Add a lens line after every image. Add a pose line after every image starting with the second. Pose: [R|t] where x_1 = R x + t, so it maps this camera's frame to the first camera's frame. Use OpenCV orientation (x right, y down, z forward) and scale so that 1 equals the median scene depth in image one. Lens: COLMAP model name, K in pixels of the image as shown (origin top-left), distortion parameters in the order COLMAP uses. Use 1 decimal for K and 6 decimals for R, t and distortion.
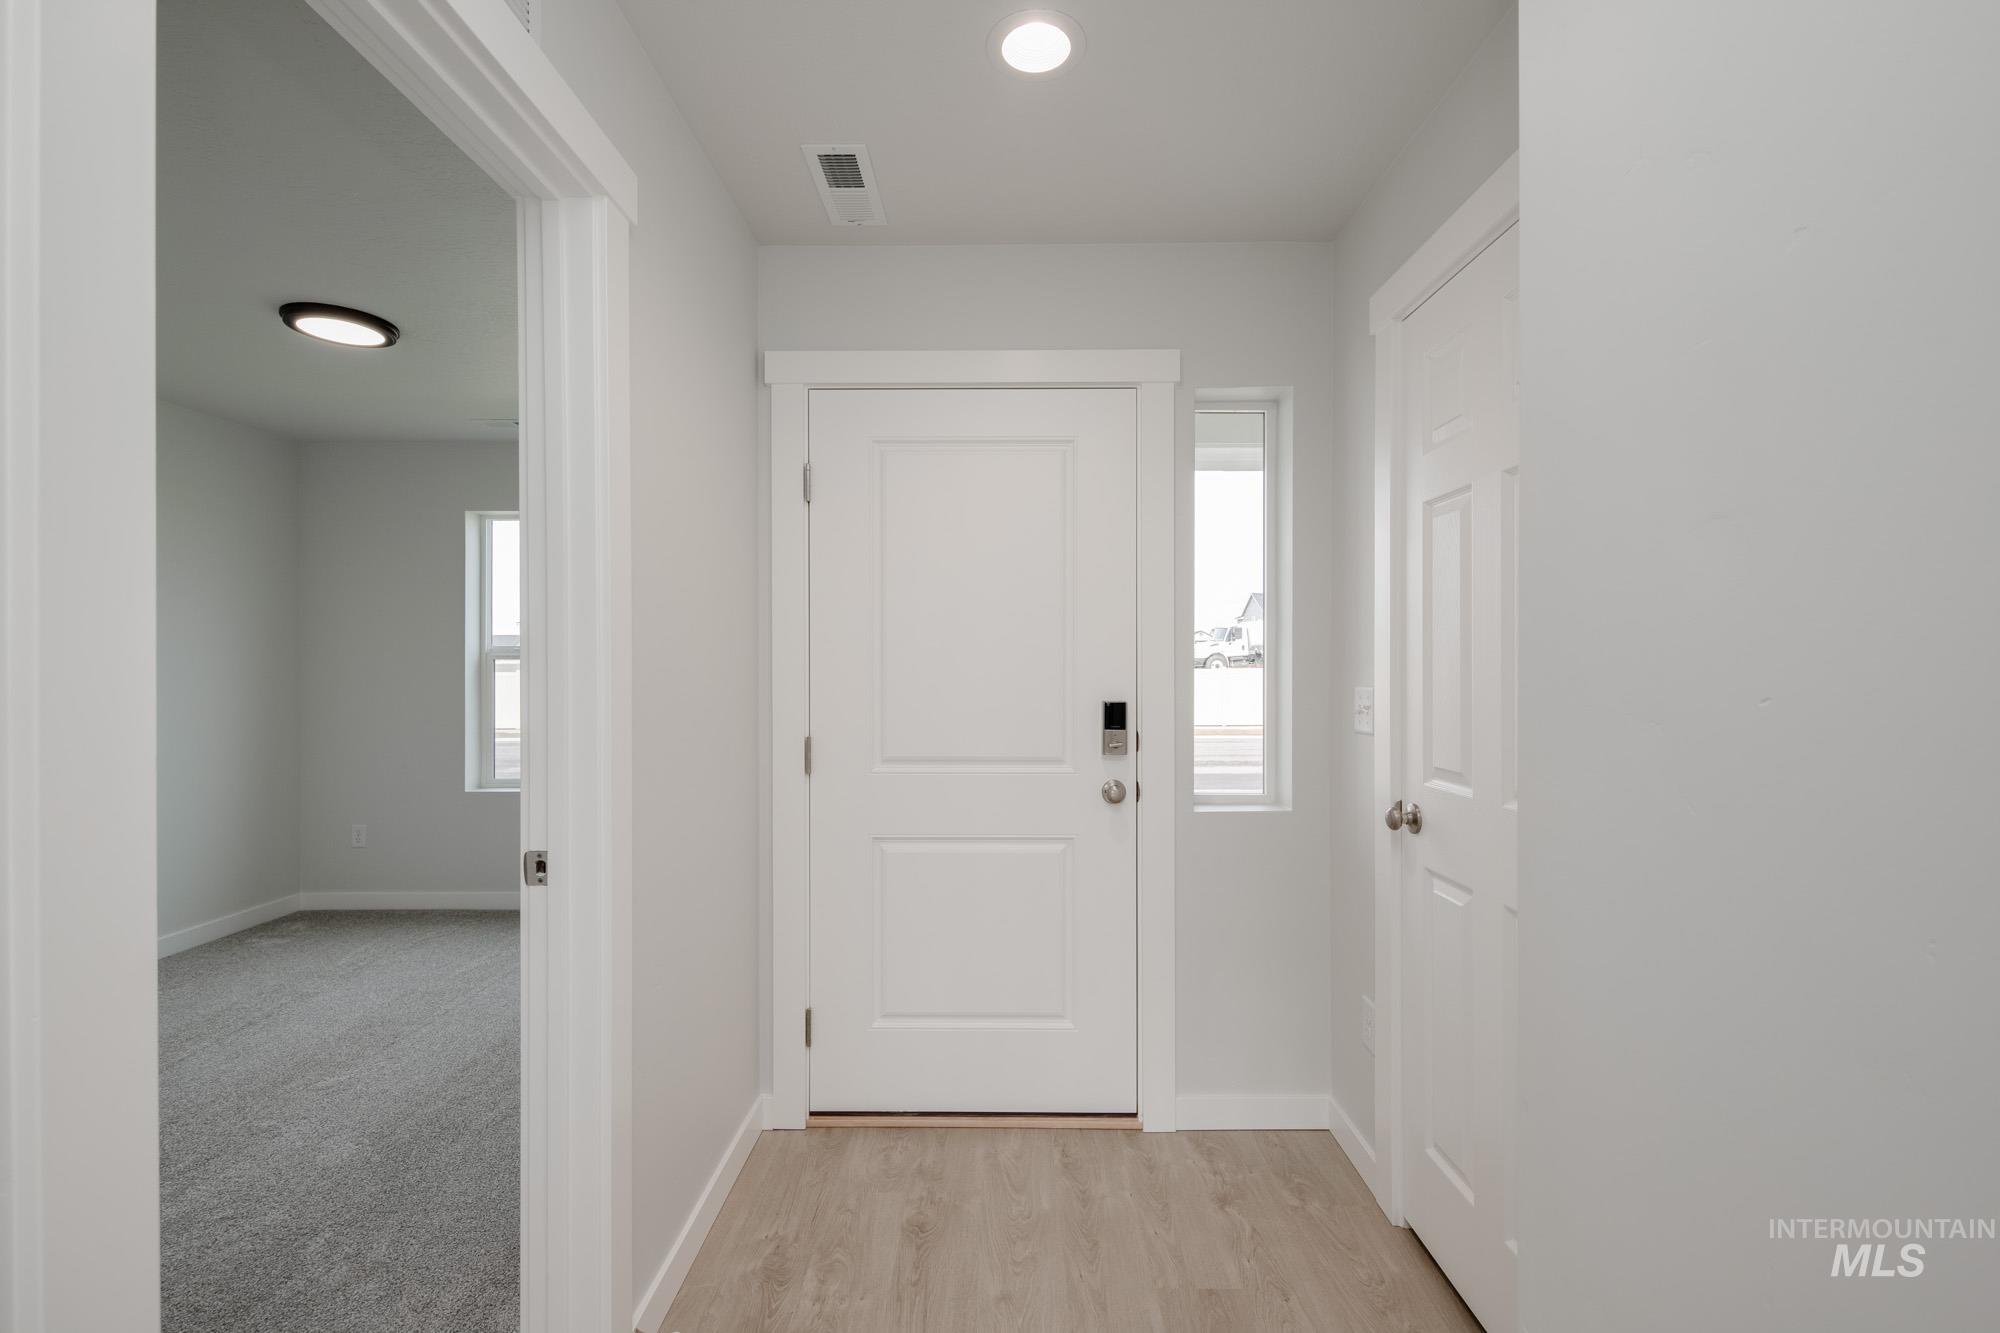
lens RADIAL K [[871.5, 0, 1000.7], [0, 871.5, 652.0], [0, 0, 1]] dist [0.002141, -0.000123]
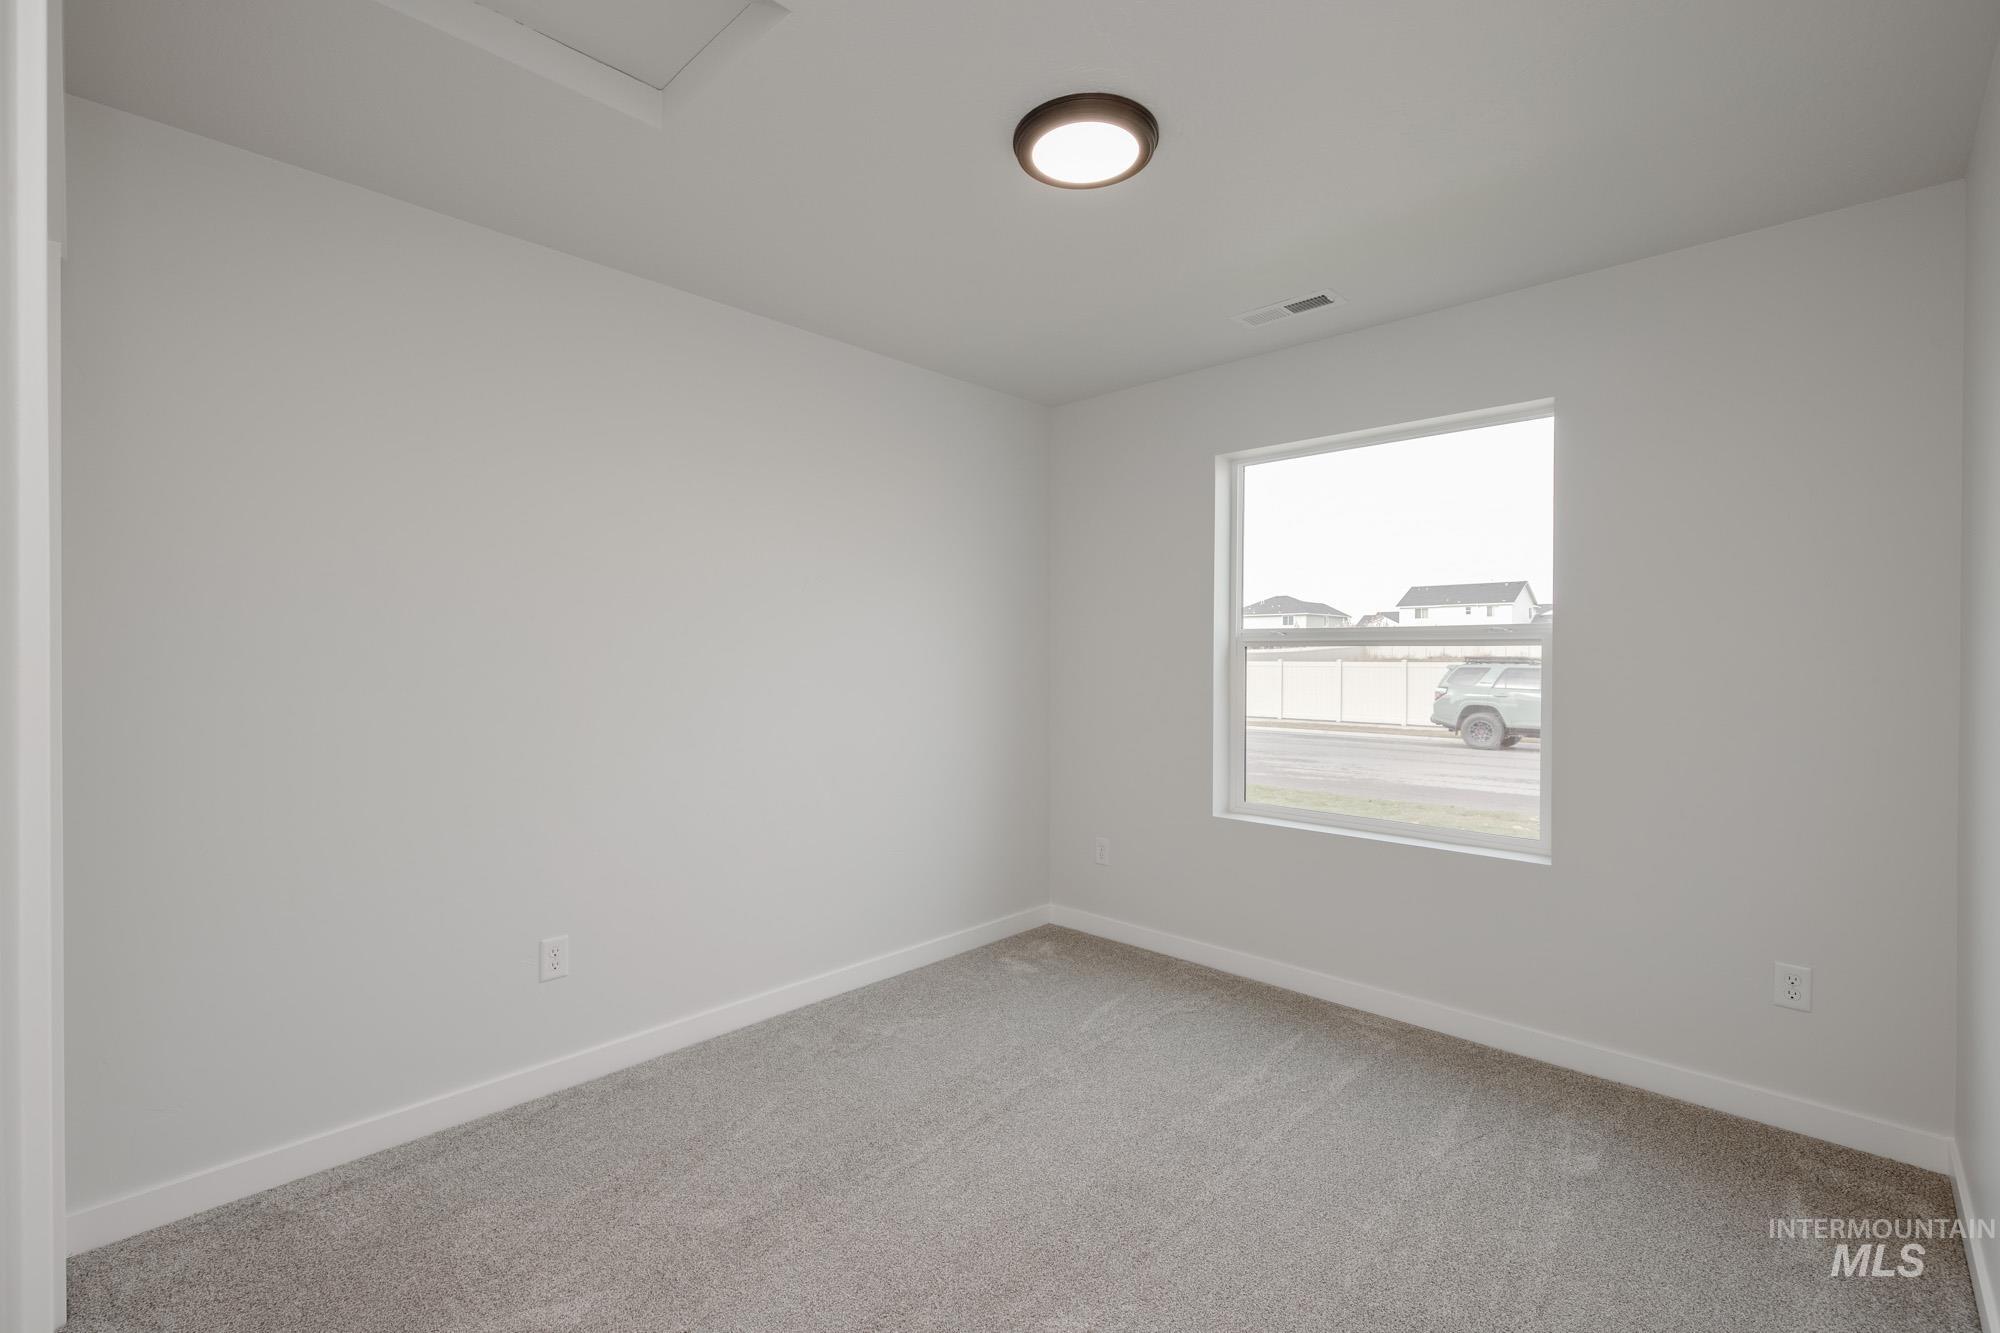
lens RADIAL K [[871.5, 0, 1000.7], [0, 871.5, 652.0], [0, 0, 1]] dist [0.002141, -0.000123]
pose [[0.731598, 0.007243, -0.681698, -0.250564], [-0.002430, 0.999965, 0.008017, 0.008495], [0.681732, -0.004209, 0.731590, 0.339547]]
